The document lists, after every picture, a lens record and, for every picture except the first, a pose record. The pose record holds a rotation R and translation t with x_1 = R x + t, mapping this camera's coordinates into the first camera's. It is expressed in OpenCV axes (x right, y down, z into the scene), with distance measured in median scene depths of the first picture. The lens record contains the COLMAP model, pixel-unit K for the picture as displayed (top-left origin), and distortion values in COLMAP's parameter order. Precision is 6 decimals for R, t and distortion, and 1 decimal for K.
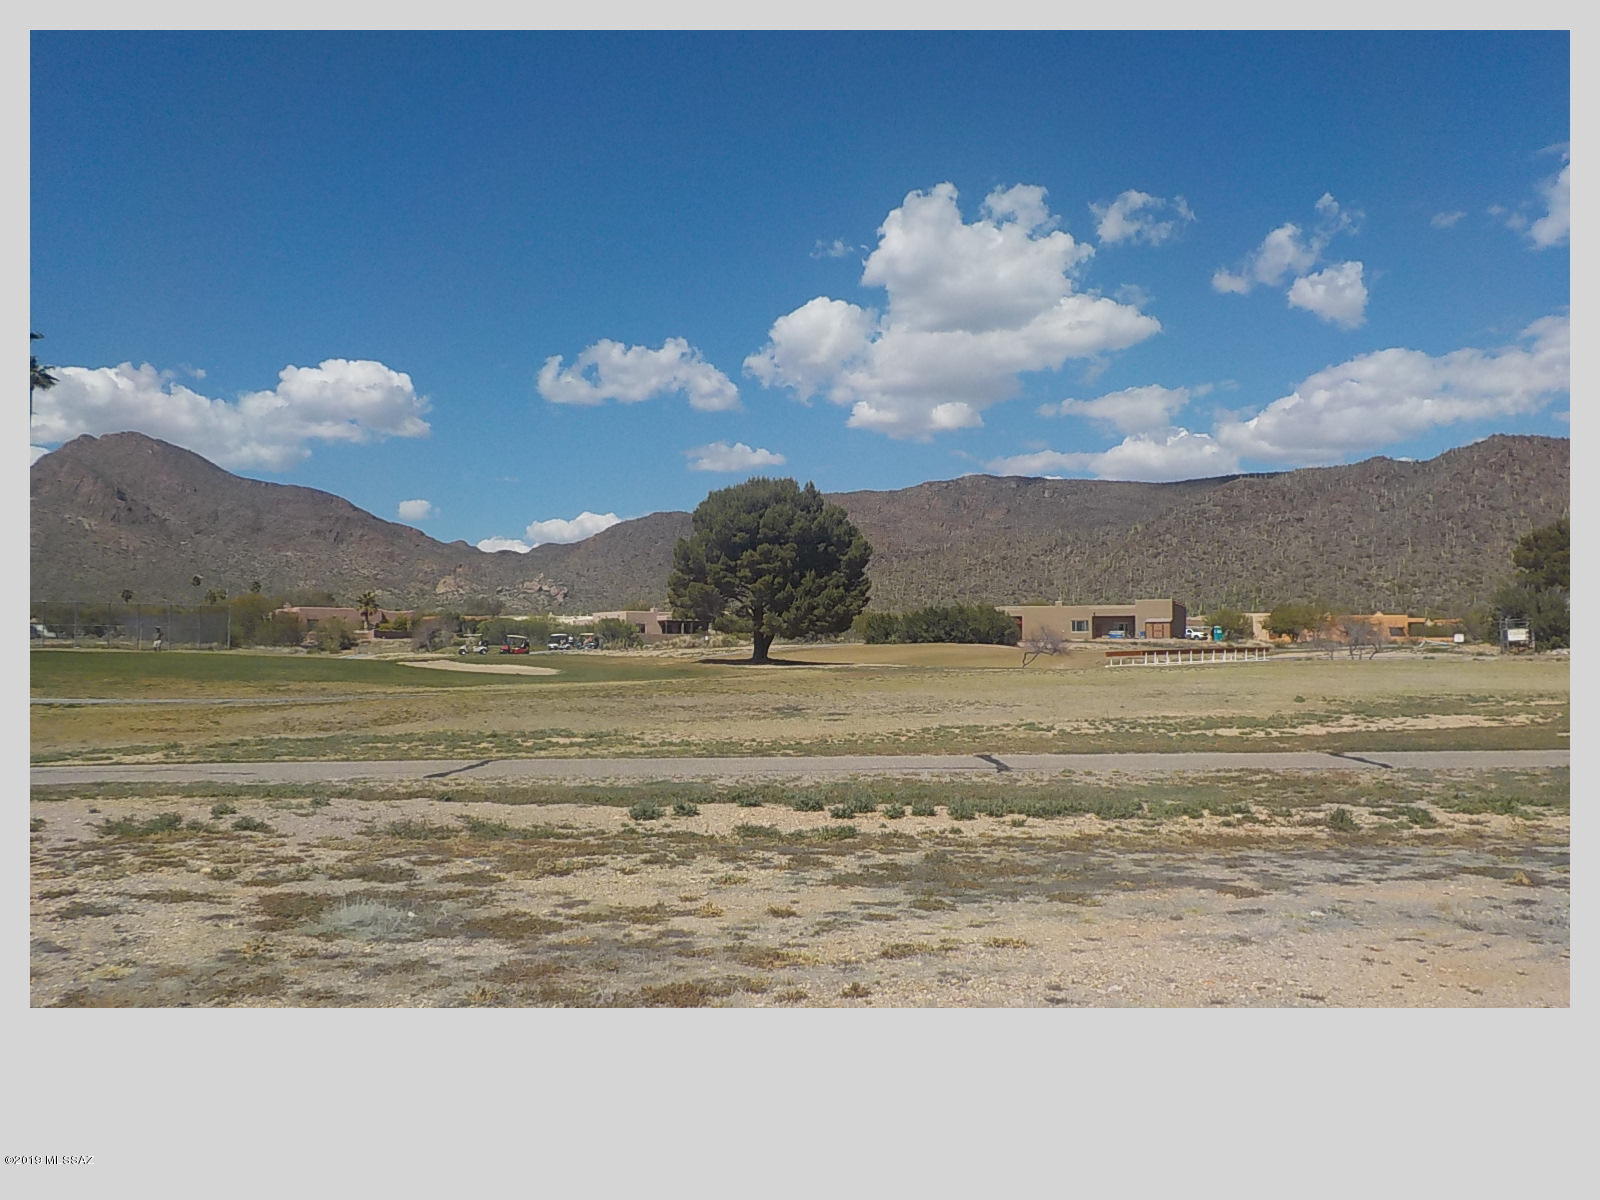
lens RADIAL K [[1442.4, 0, 800.0], [0, 1442.4, 600.0], [0, 0, 1]] dist [0.013514, 0.011824]
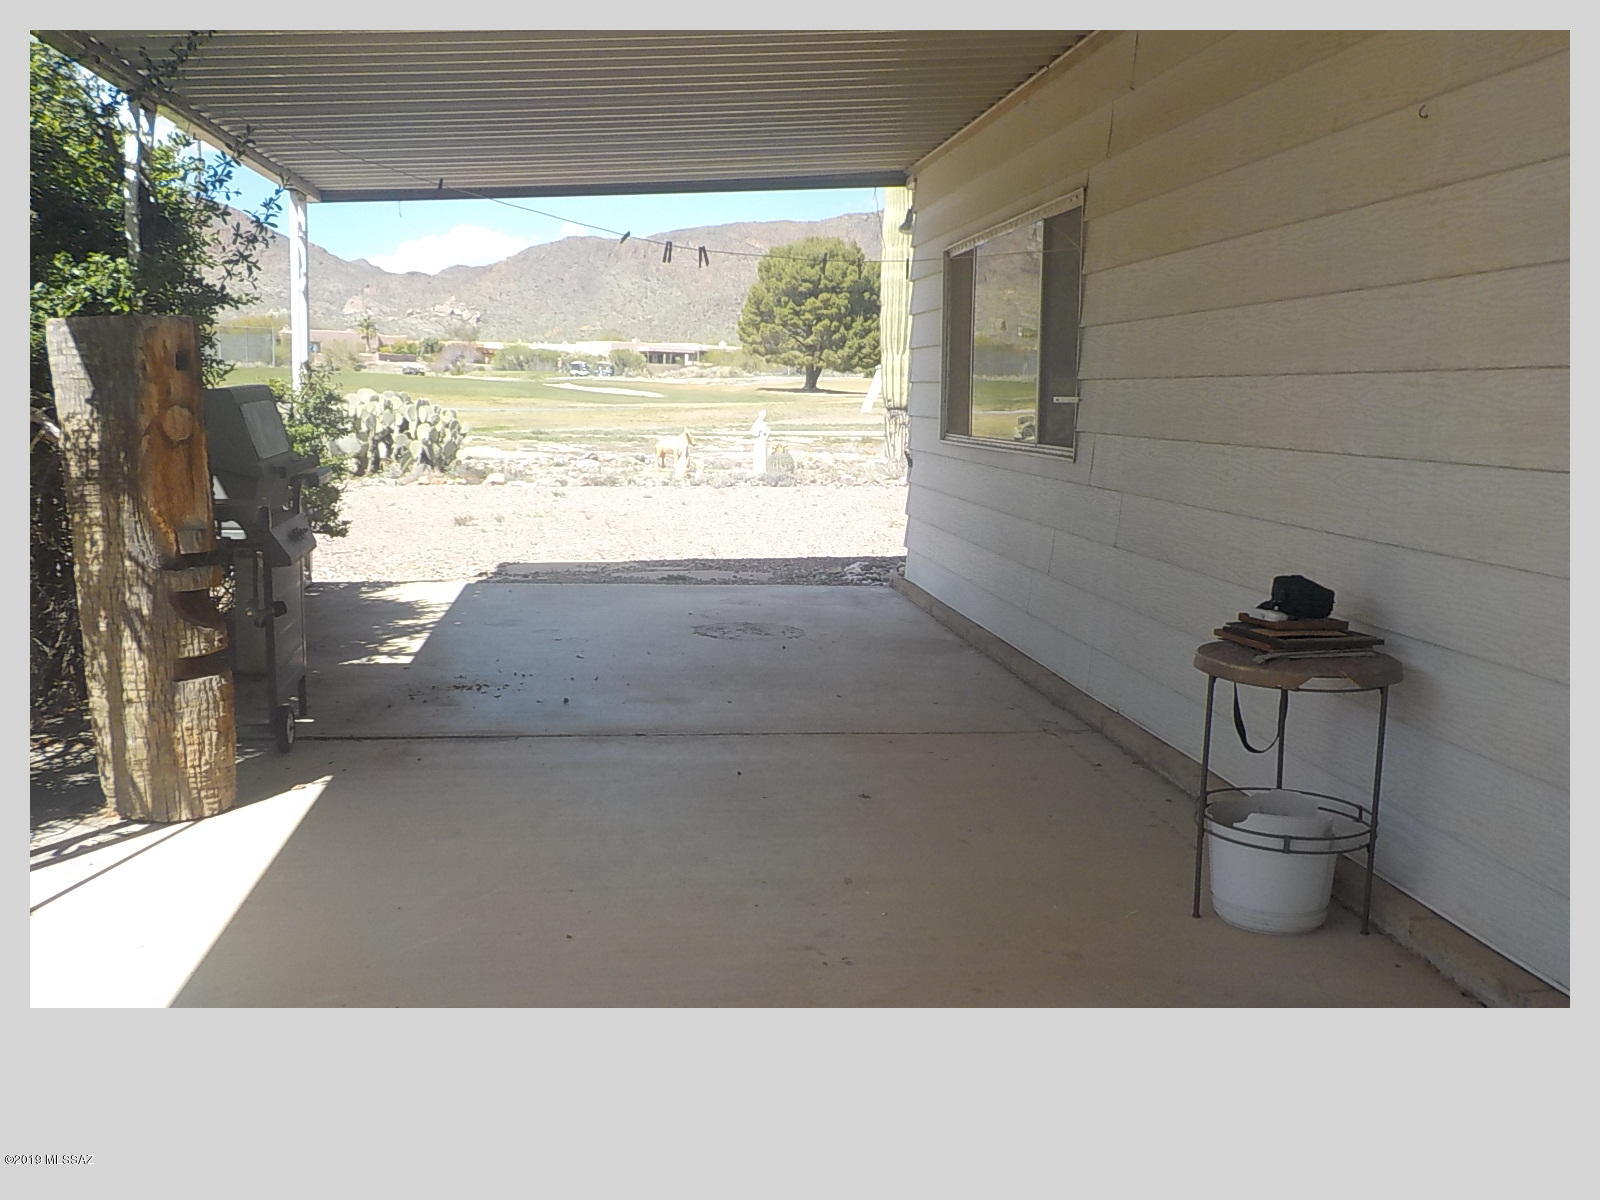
lens RADIAL K [[1442.4, 0, 800.0], [0, 1442.4, 600.0], [0, 0, 1]] dist [0.013514, 0.011824]
pose [[0.997343, 0.013015, 0.071678, -0.184669], [-0.025911, 0.982948, 0.182050, -0.007763], [-0.068087, -0.183423, 0.980673, -0.343557]]
